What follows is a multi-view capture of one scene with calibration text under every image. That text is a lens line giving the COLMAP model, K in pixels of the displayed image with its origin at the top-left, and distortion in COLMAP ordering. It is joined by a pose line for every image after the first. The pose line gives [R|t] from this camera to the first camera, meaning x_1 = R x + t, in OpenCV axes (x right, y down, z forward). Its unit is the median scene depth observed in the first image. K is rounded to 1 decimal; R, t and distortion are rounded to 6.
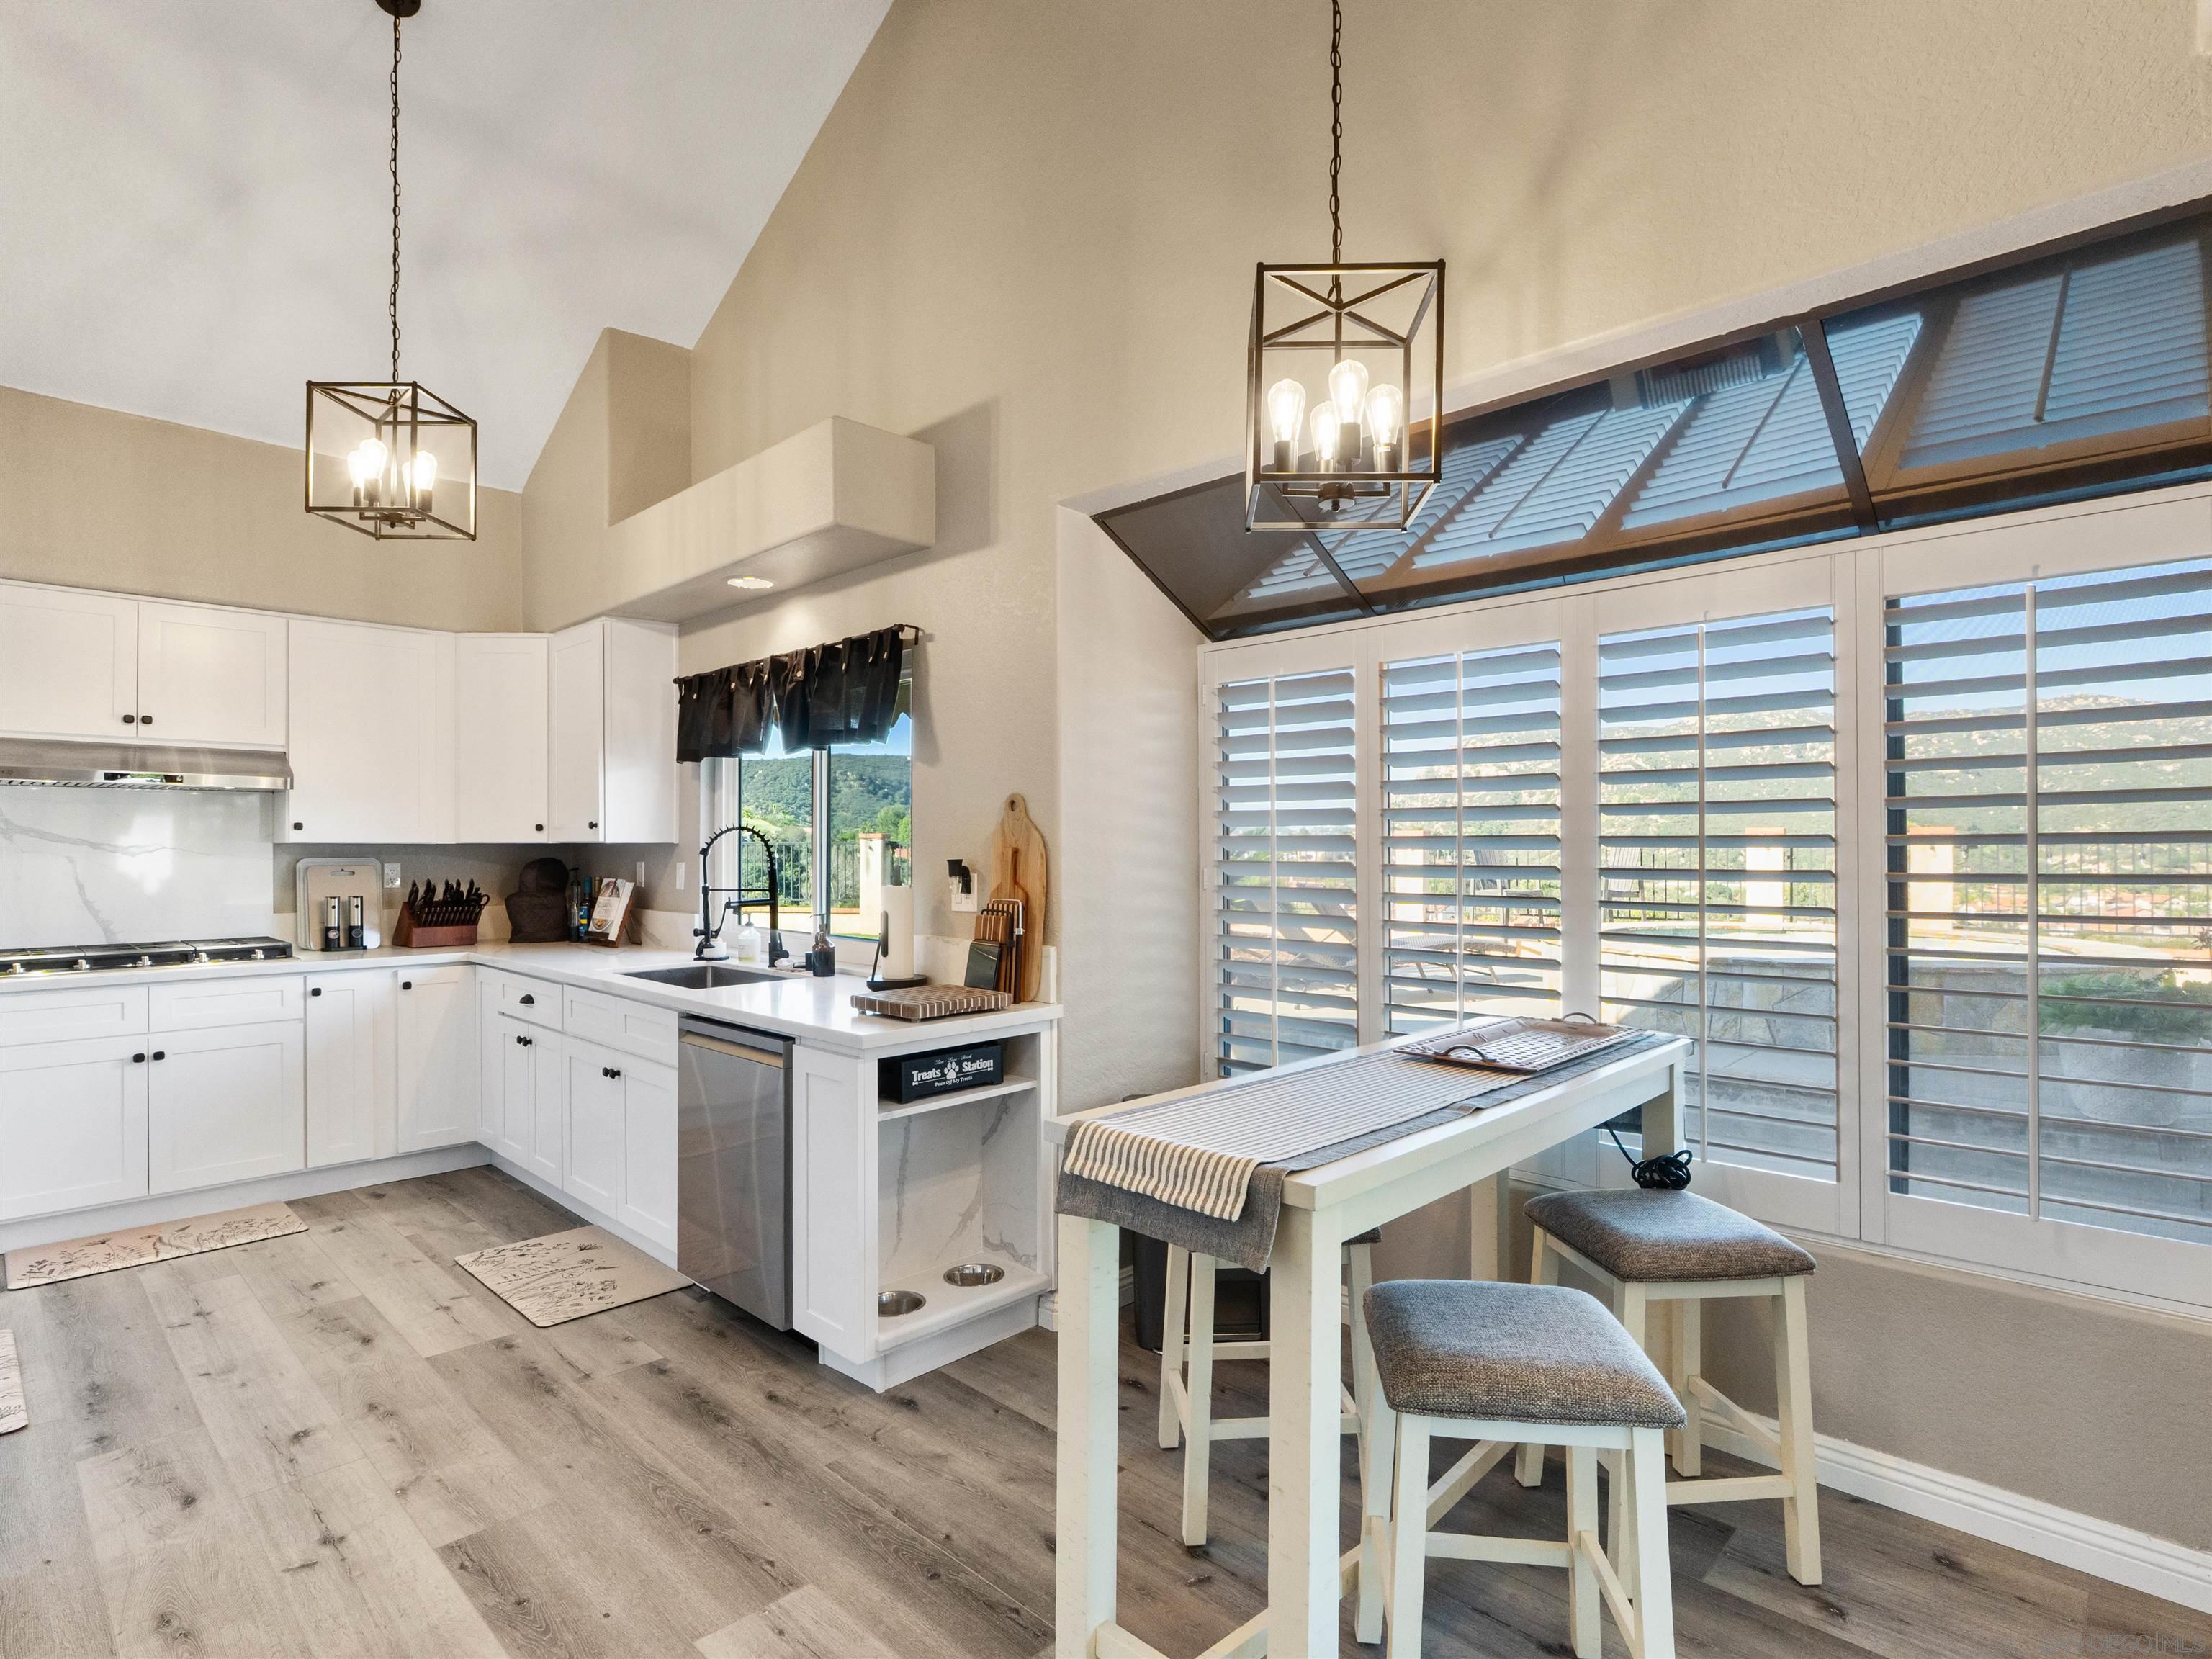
lens RADIAL K [[1131.0, 0, 1096.7], [0, 1131.0, 840.7], [0, 0, 1]] dist [0.001097, 0.000864]
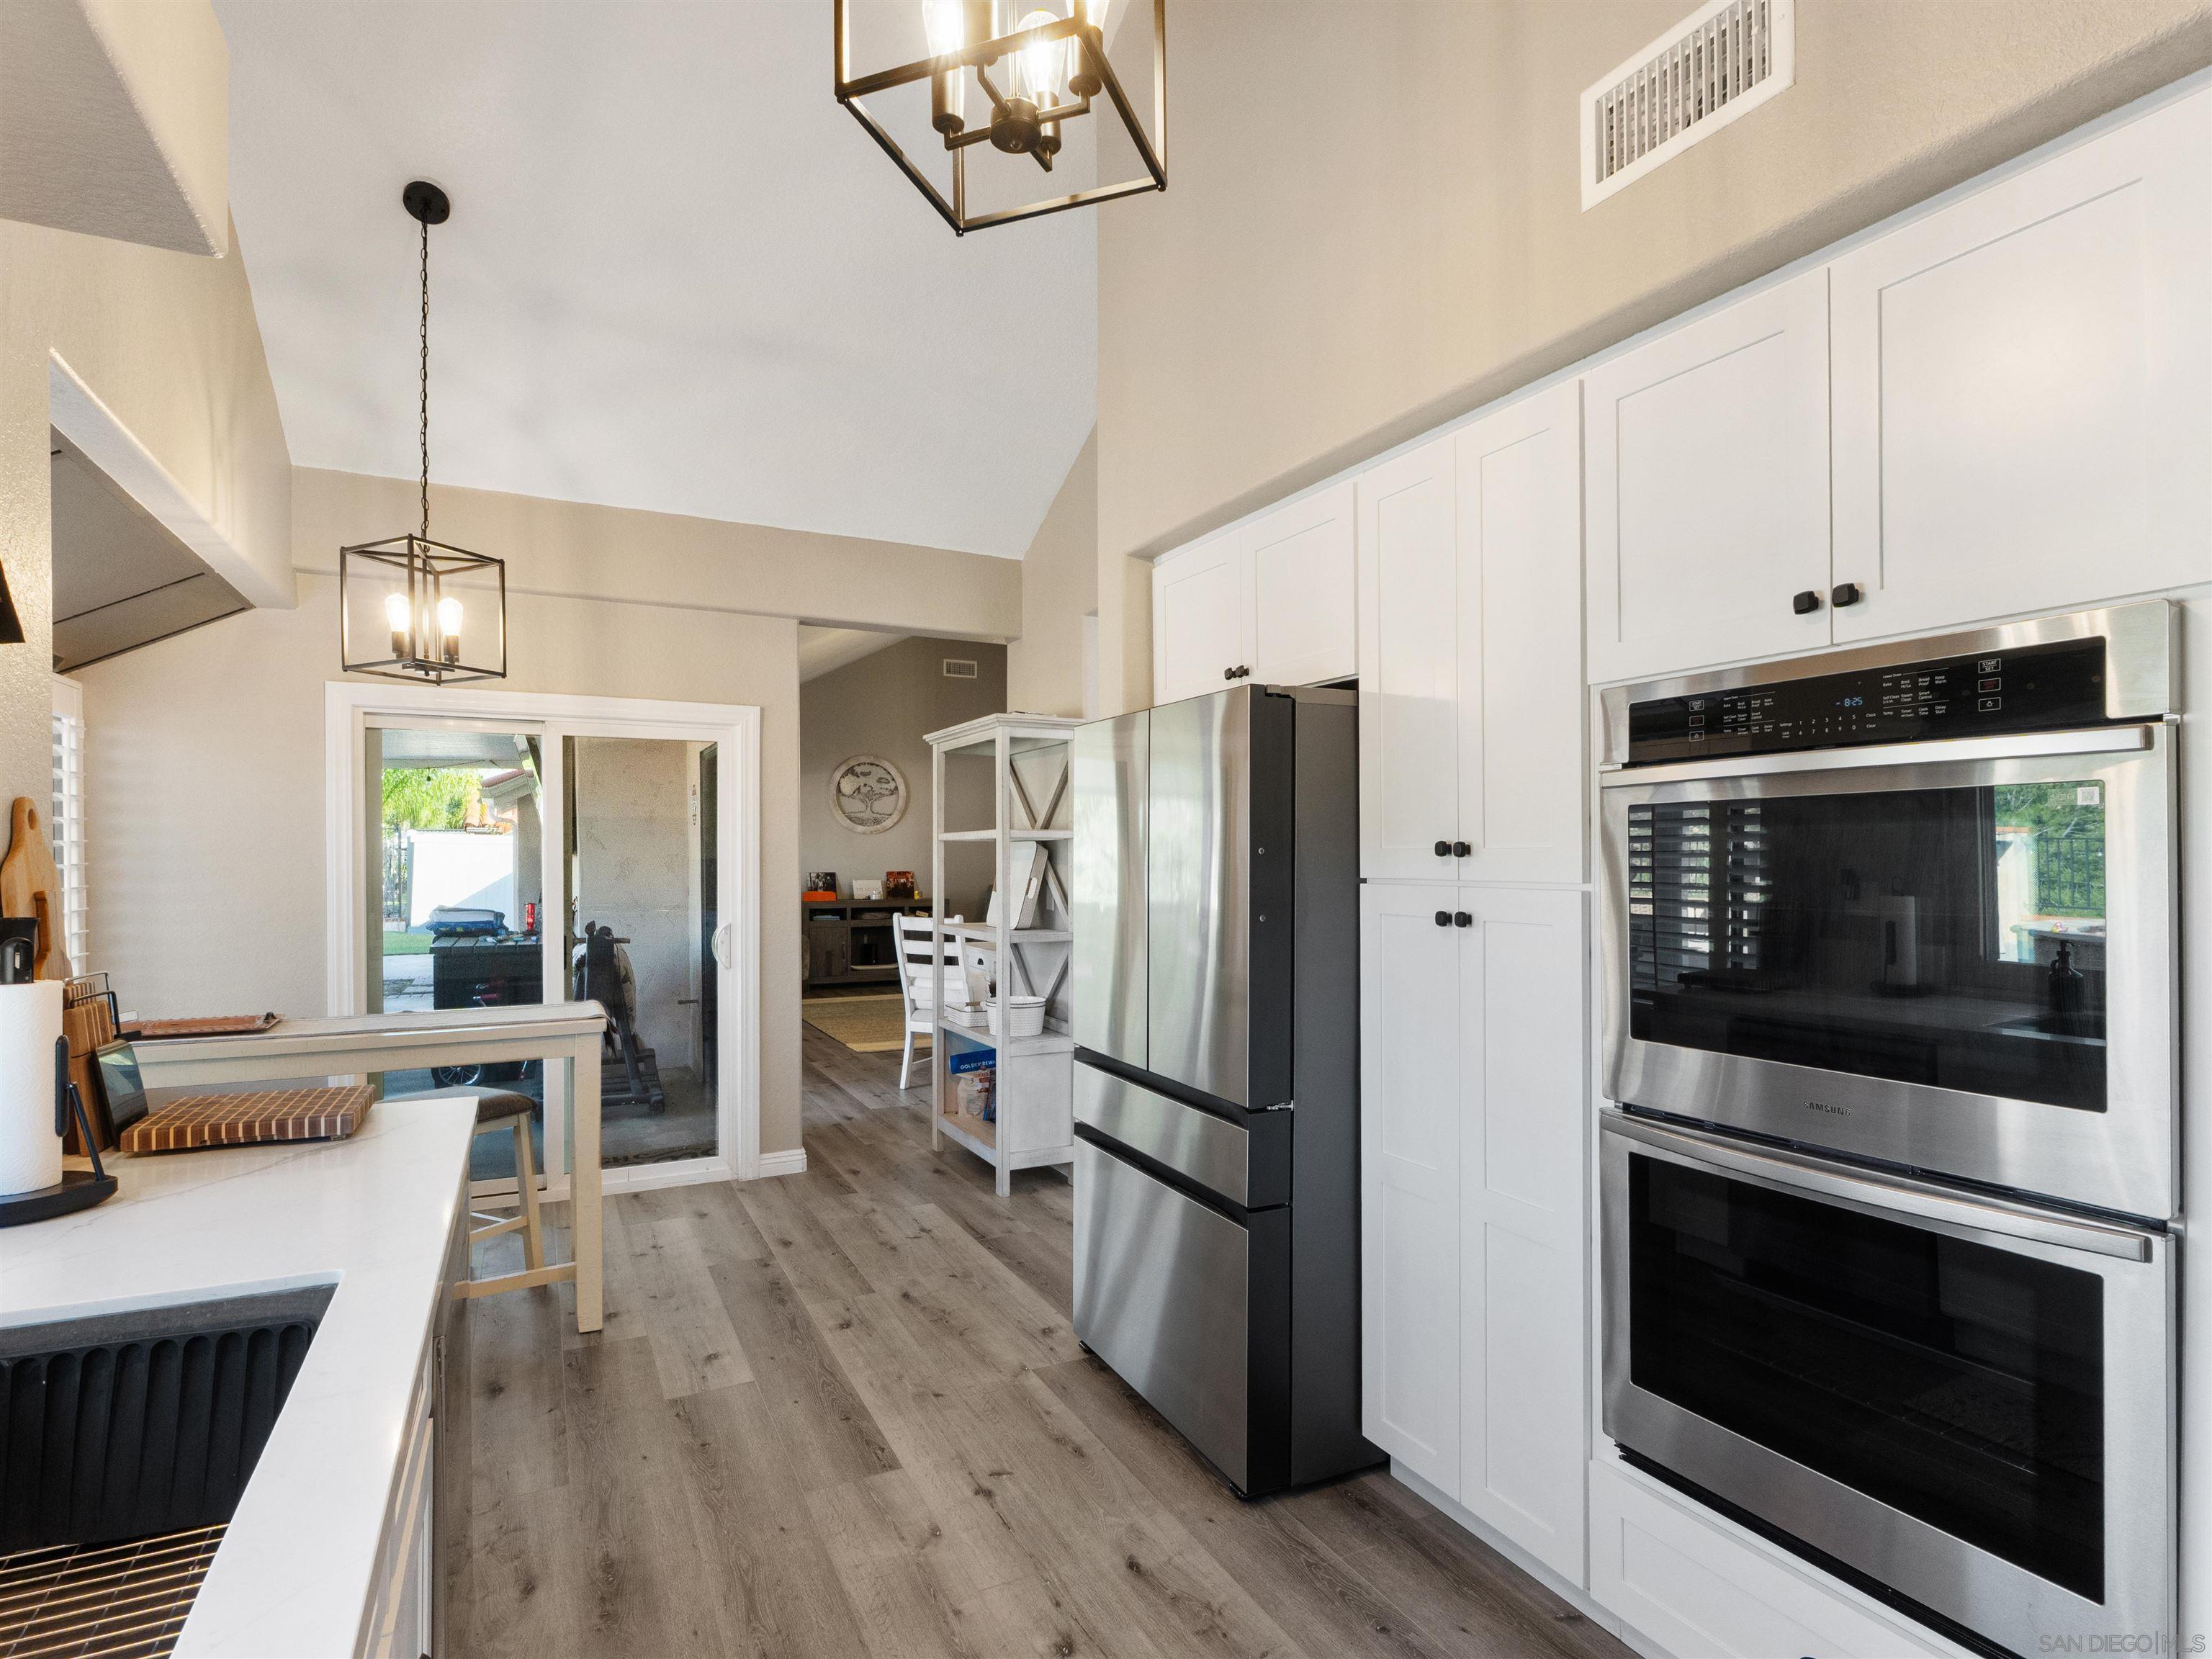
lens RADIAL K [[1130.7, 0, 1113.8], [0, 1130.7, 854.1], [0, 0, 1]] dist [-0.002766, -0.000234]
pose [[-0.949317, 0.001190, 0.314318, -1.112055], [-0.000837, 0.999980, -0.006314, -0.011308], [-0.314319, -0.006257, -0.949297, 1.960815]]
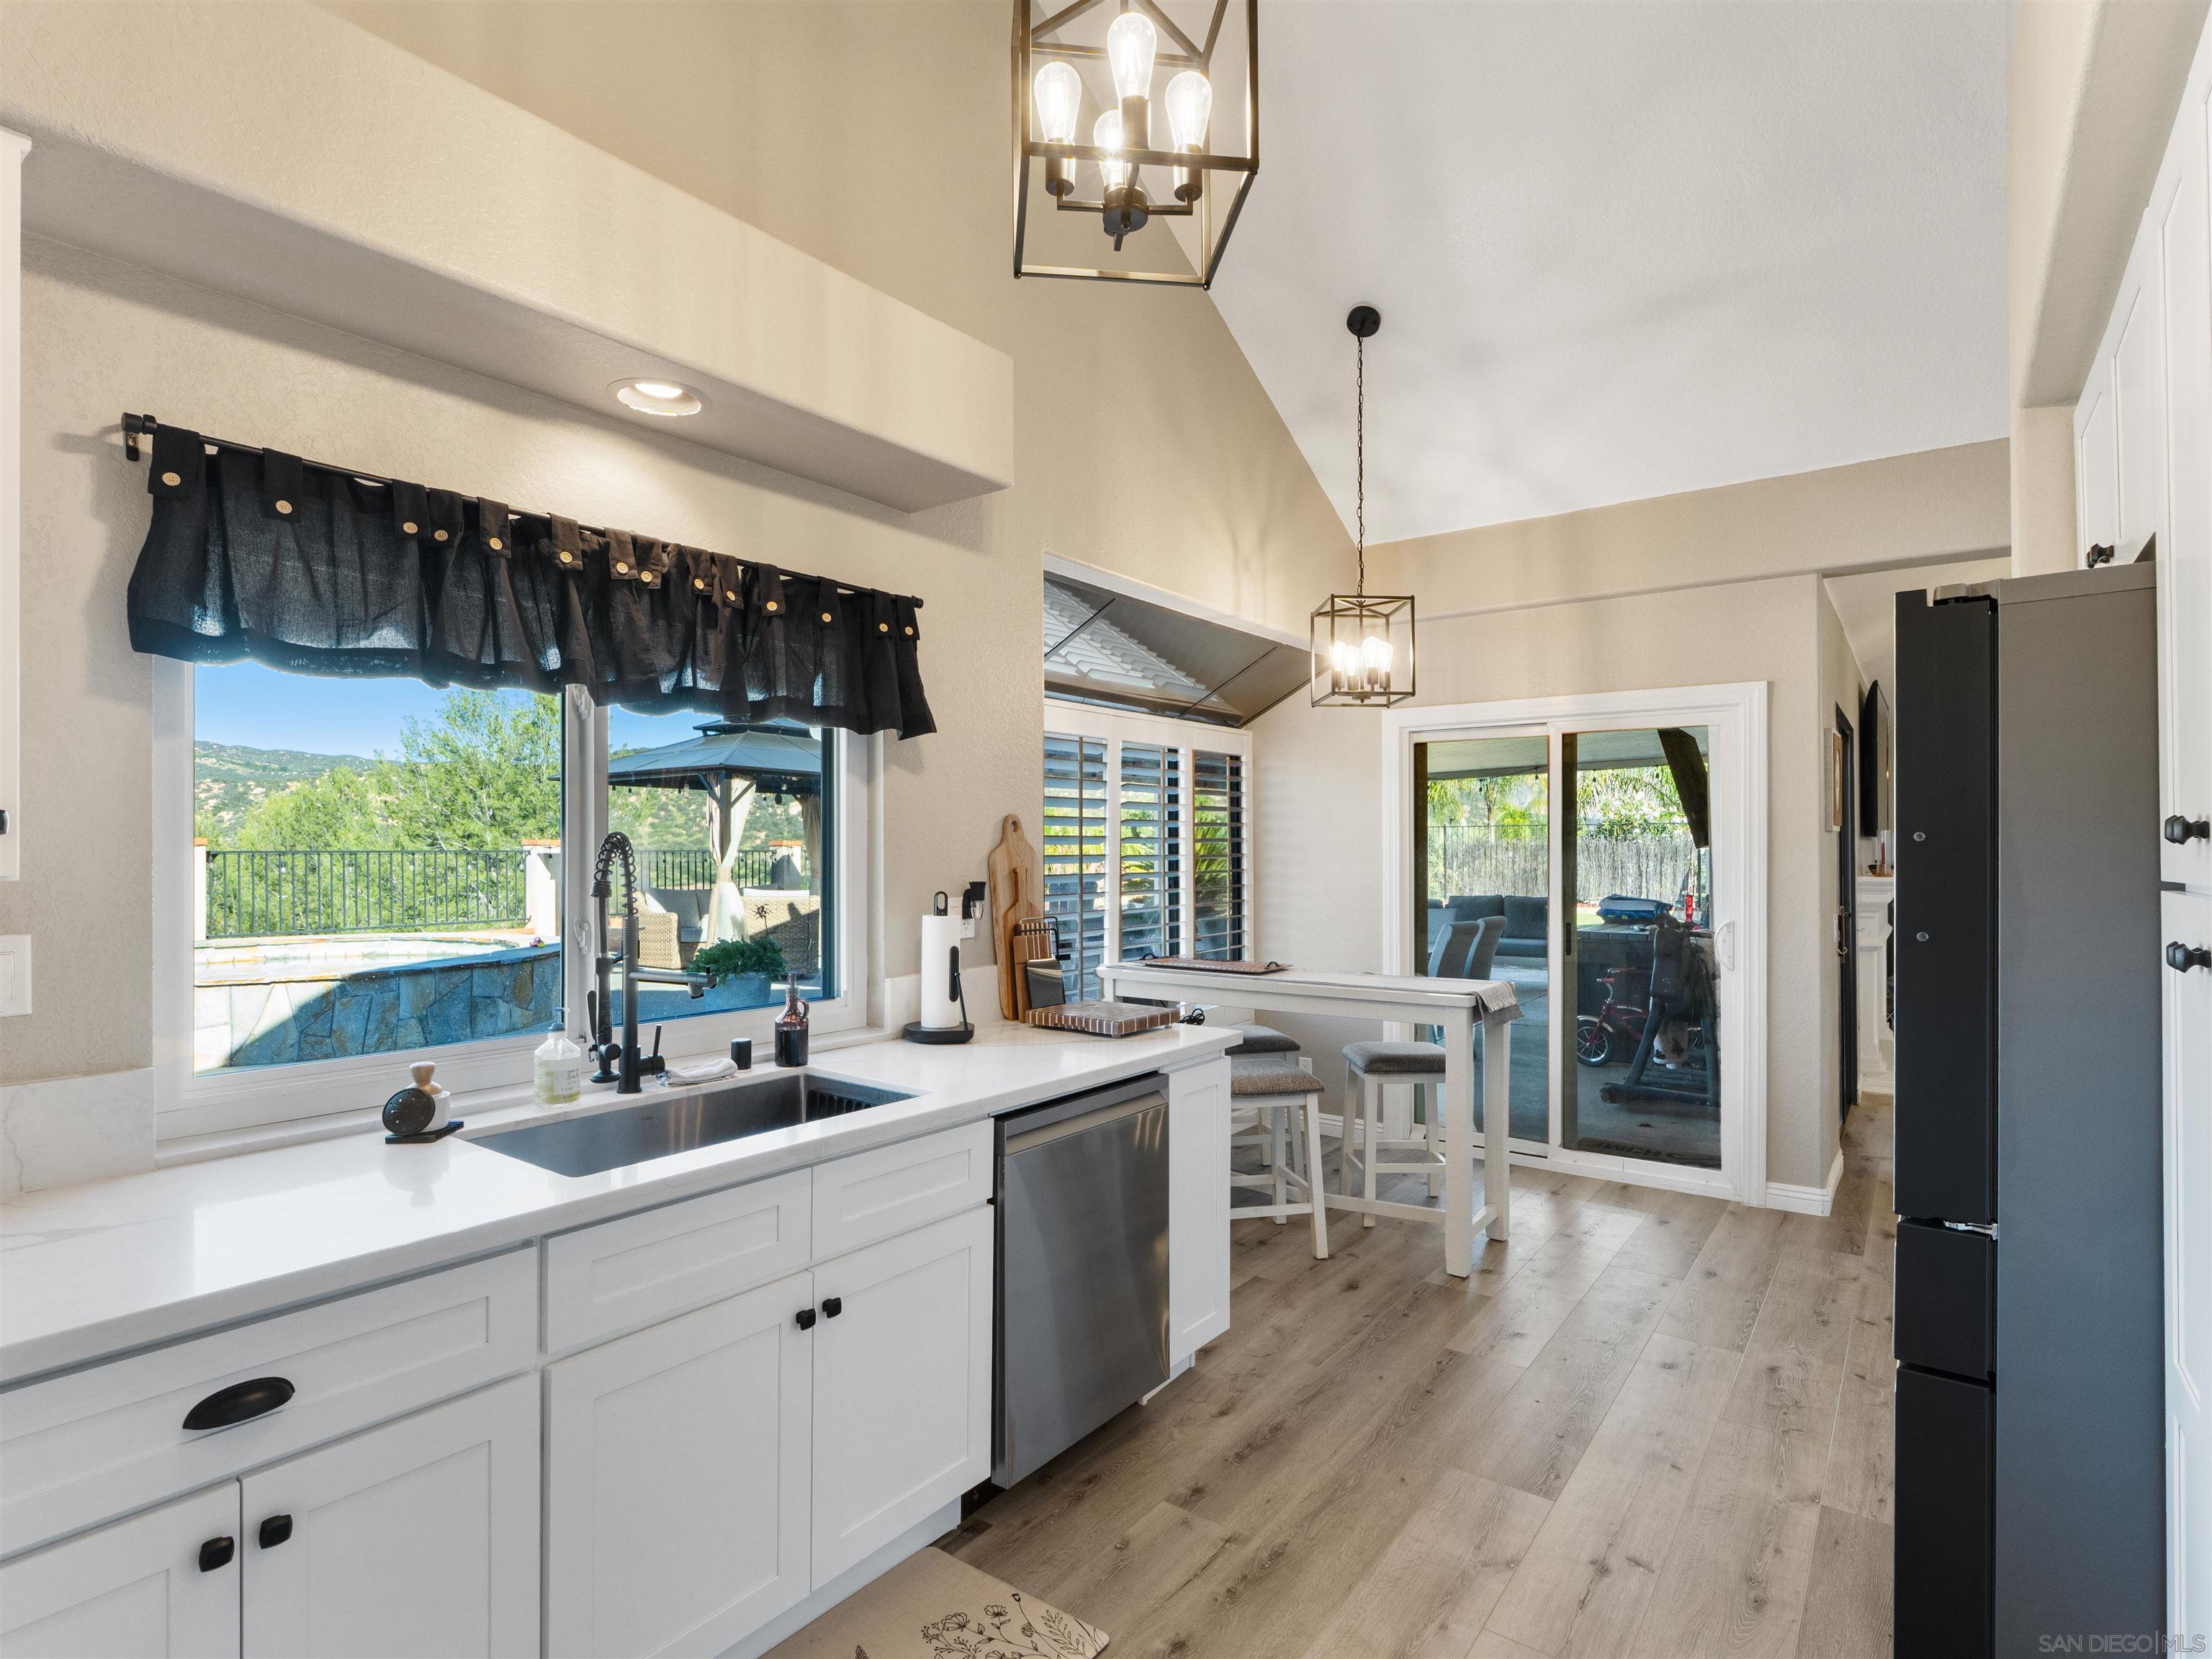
lens RADIAL K [[1131.0, 0, 1096.7], [0, 1131.0, 840.7], [0, 0, 1]] dist [0.001097, 0.000864]
pose [[-0.136173, 0.009427, 0.990640, -1.550626], [-0.003052, 0.999946, -0.009935, -0.009433], [-0.990680, -0.004377, -0.136137, 1.521822]]
